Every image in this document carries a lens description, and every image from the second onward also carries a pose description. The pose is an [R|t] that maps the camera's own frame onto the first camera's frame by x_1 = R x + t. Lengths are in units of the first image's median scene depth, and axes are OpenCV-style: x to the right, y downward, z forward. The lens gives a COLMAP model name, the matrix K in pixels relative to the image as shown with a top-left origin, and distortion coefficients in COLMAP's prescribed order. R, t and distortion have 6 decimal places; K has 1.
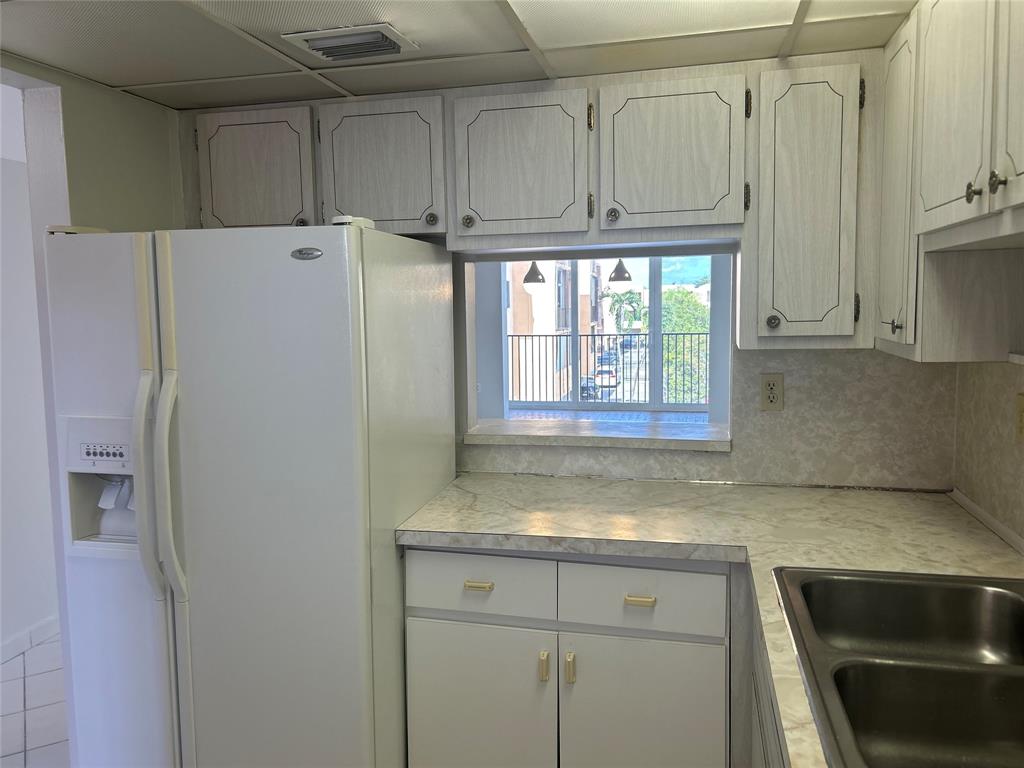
lens RADIAL K [[769.8, 0, 510.7], [0, 769.8, 378.9], [0, 0, 1]] dist [0.038308, -0.055120]
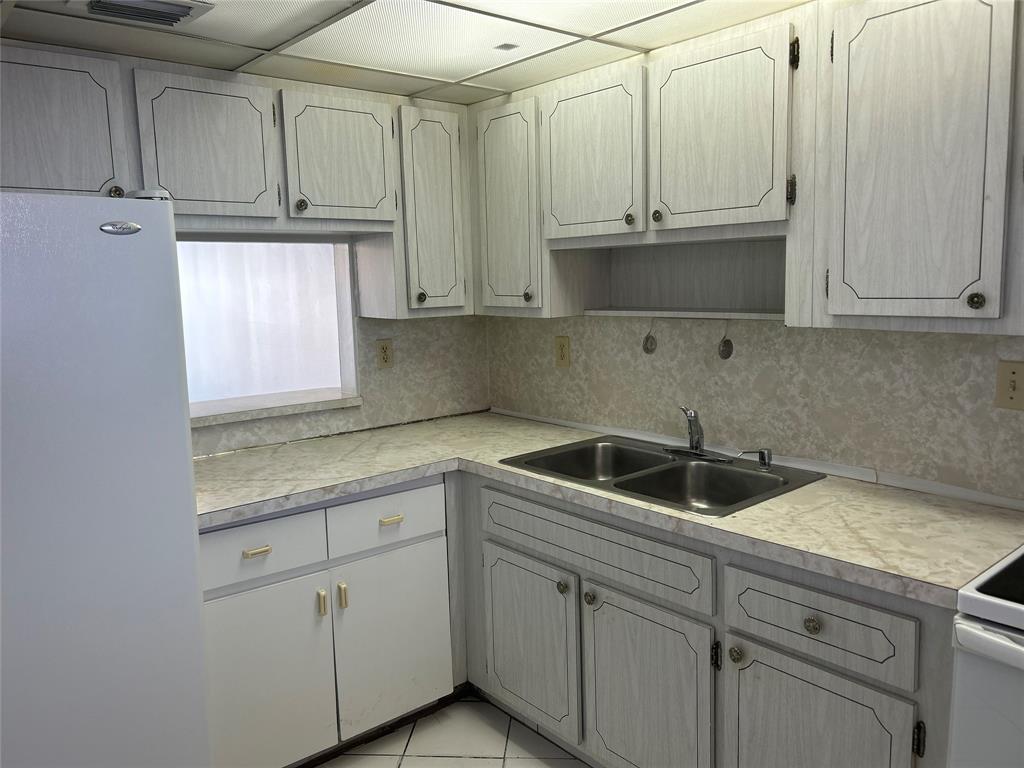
lens RADIAL K [[769.8, 0, 518.1], [0, 769.8, 387.1], [0, 0, 1]] dist [0.038308, -0.055120]
pose [[0.587589, -0.110711, 0.801550, -0.619020], [0.091869, 0.993318, 0.069852, 0.003025], [-0.803928, 0.032594, 0.593833, 0.074774]]
